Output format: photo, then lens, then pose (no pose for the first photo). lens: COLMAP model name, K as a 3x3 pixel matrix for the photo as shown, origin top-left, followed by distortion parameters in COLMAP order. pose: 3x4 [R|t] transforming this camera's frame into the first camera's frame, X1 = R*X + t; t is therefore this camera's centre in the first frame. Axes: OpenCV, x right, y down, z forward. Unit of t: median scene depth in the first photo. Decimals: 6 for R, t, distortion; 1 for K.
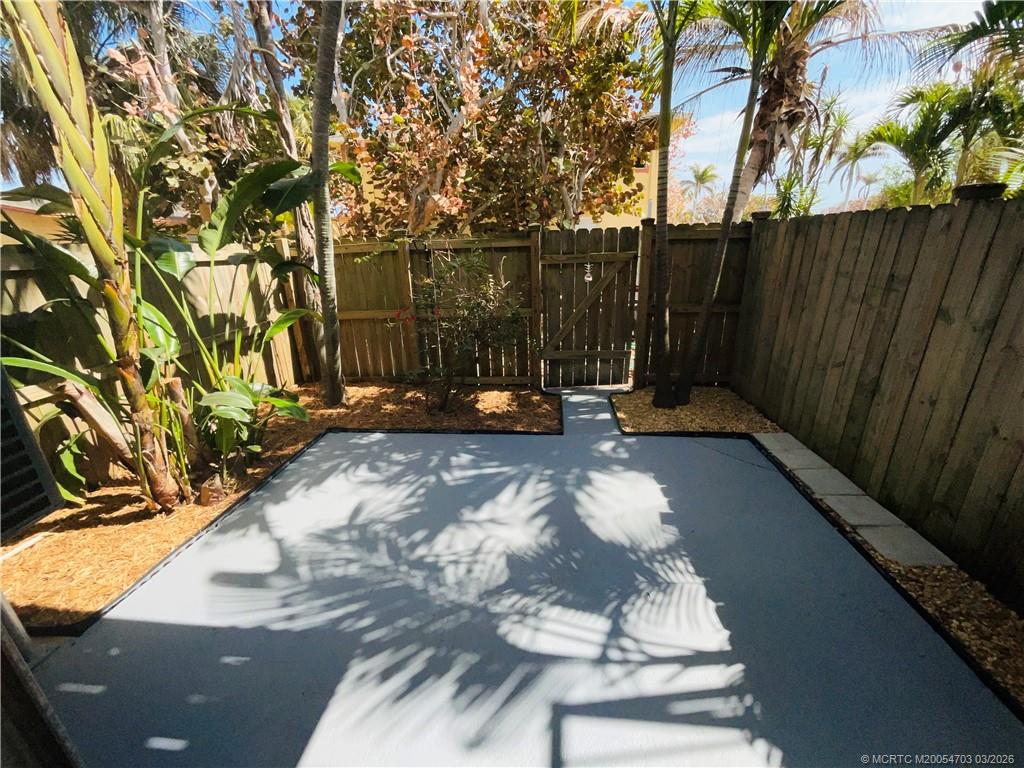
lens RADIAL K [[415.0, 0, 514.9], [0, 415.0, 390.3], [0, 0, 1]] dist [-0.015867, -0.000075]
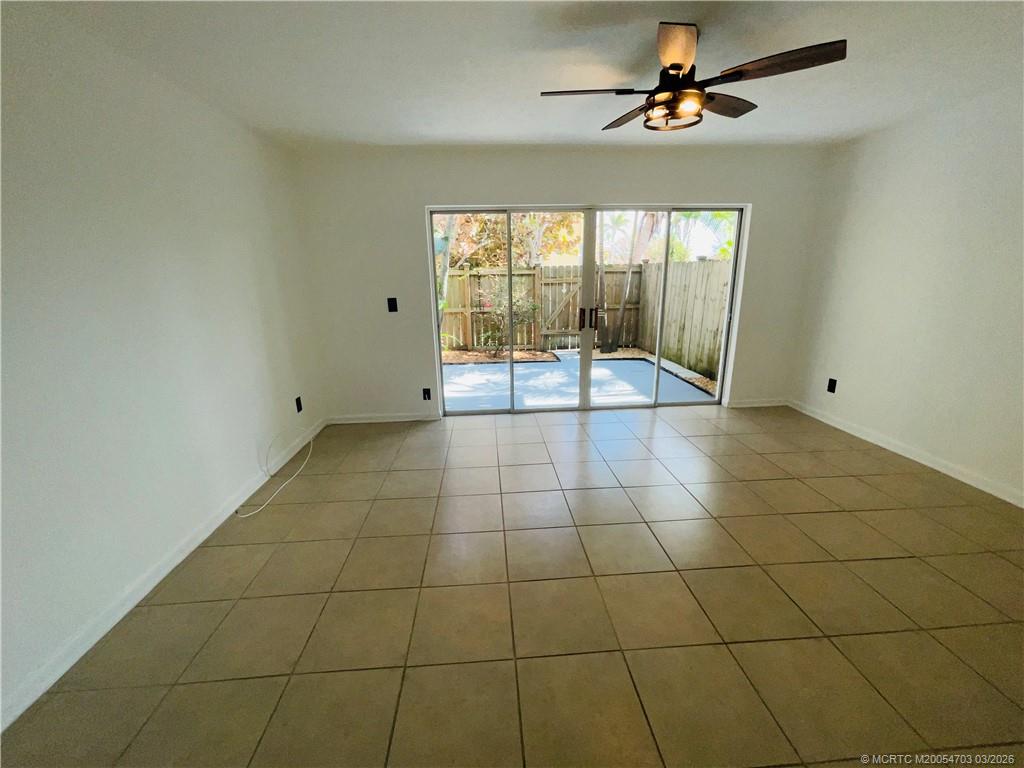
lens RADIAL K [[415.0, 0, 511.8], [0, 415.0, 388.9], [0, 0, 1]] dist [-0.015867, -0.000075]
pose [[0.987643, -0.024962, 0.154719, -0.374497], [0.035829, 0.997052, -0.067849, 0.307897], [-0.152569, 0.072554, 0.985626, -0.831755]]
